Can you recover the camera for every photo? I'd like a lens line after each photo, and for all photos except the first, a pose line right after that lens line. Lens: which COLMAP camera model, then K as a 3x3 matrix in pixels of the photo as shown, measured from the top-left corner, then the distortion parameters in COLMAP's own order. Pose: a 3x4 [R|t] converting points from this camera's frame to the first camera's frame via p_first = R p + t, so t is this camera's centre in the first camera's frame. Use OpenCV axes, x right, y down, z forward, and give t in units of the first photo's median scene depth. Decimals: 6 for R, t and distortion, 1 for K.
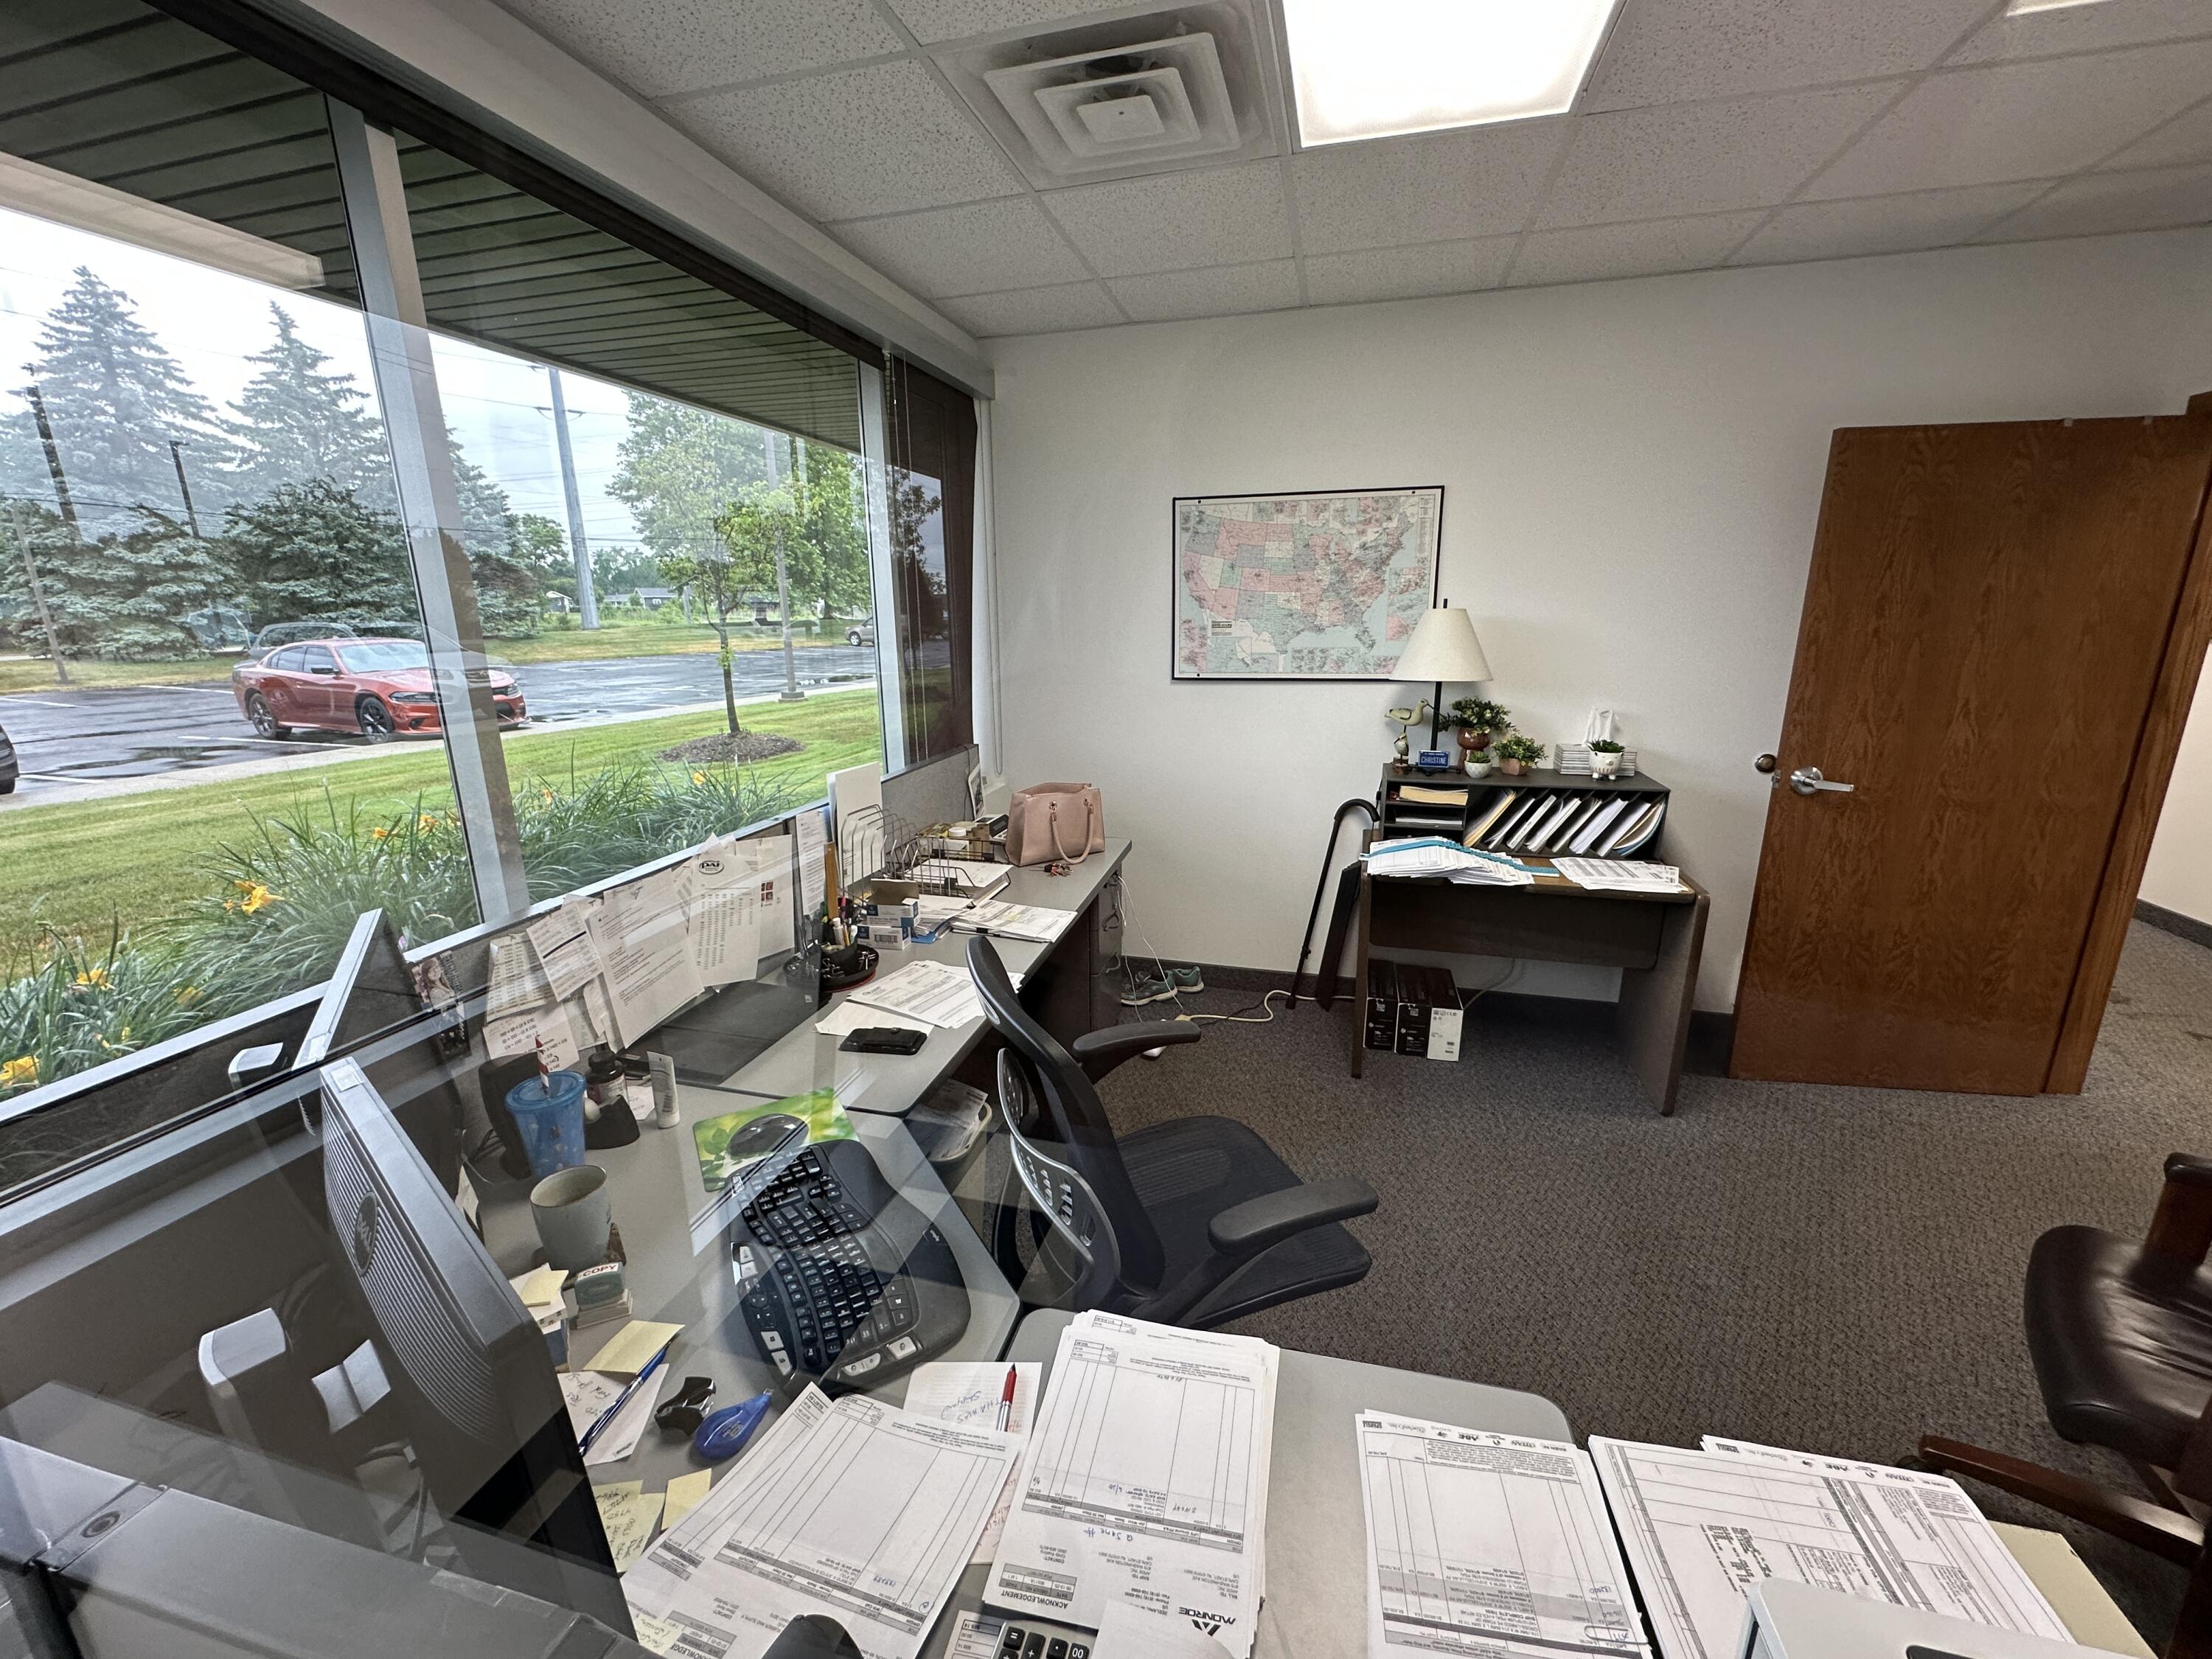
lens RADIAL K [[889.0, 0, 1104.9], [0, 889.0, 832.4], [0, 0, 1]] dist [0.000273, -0.000019]
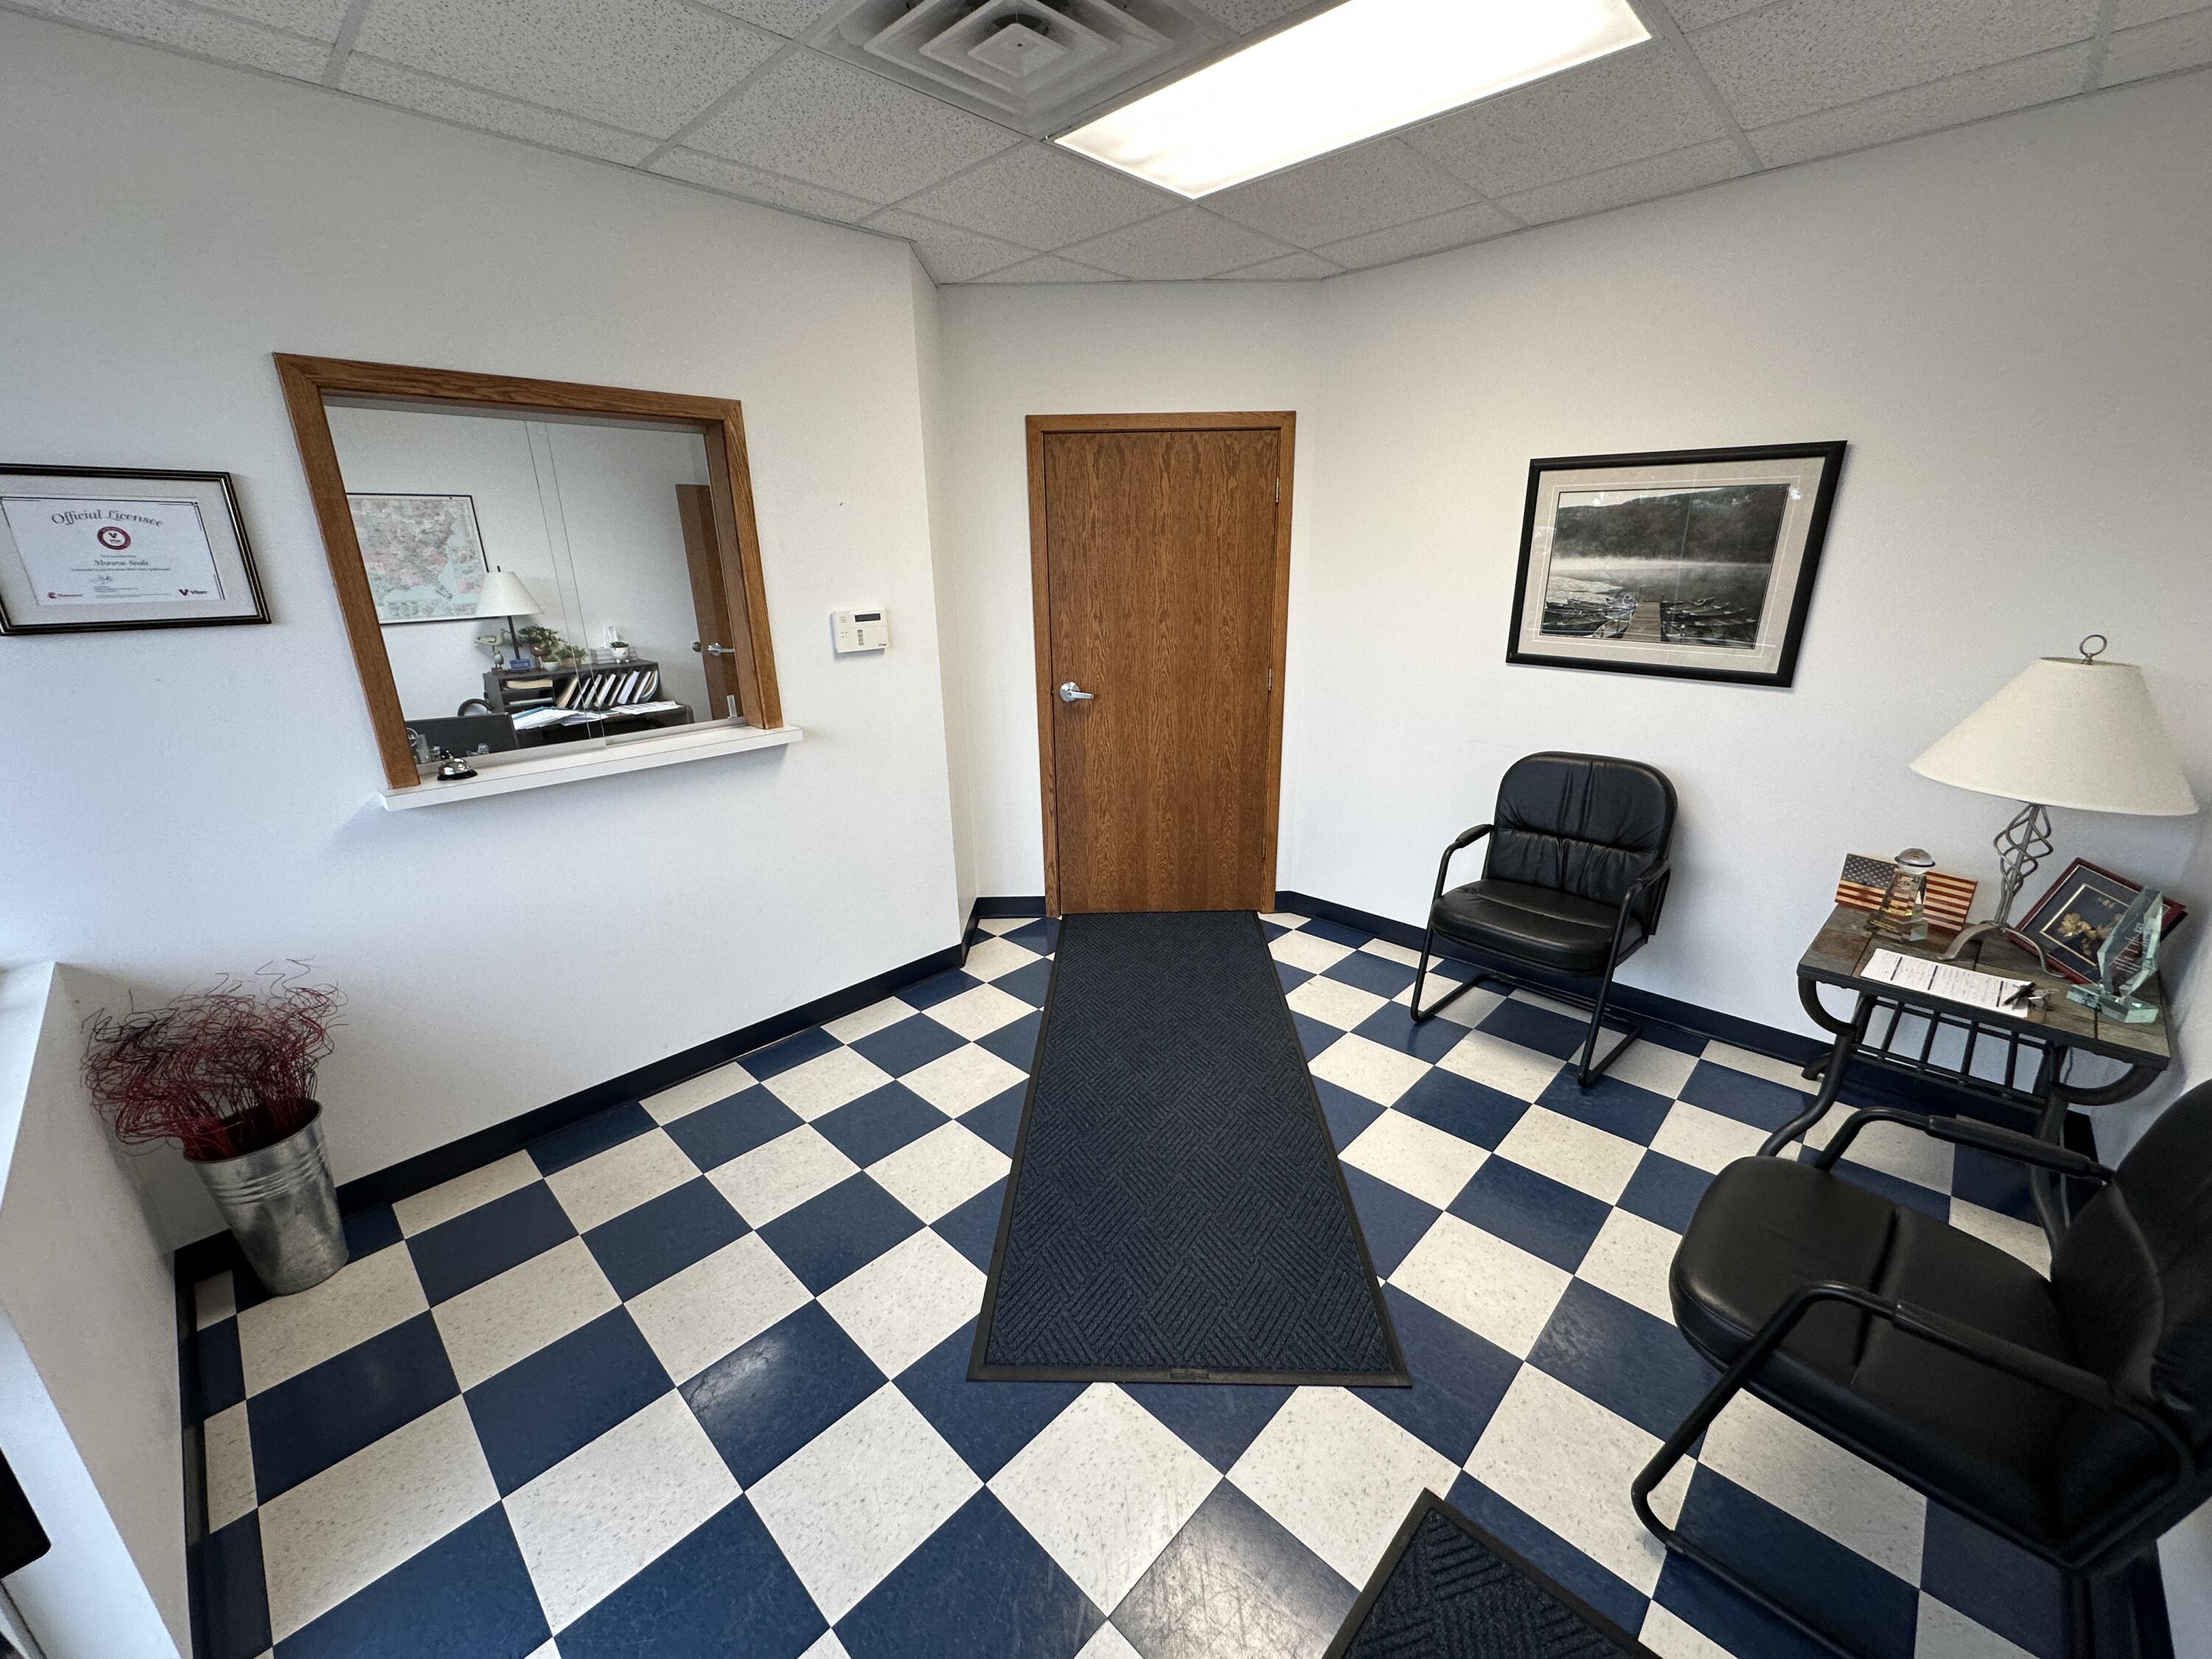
lens RADIAL K [[889.0, 0, 1102.6], [0, 889.0, 832.8], [0, 0, 1]] dist [0.000273, -0.000019]
pose [[0.492421, -0.265814, 0.828773, -0.547431], [0.225765, 0.958639, 0.173327, 0.174603], [-0.840566, 0.101758, 0.532065, -0.750886]]
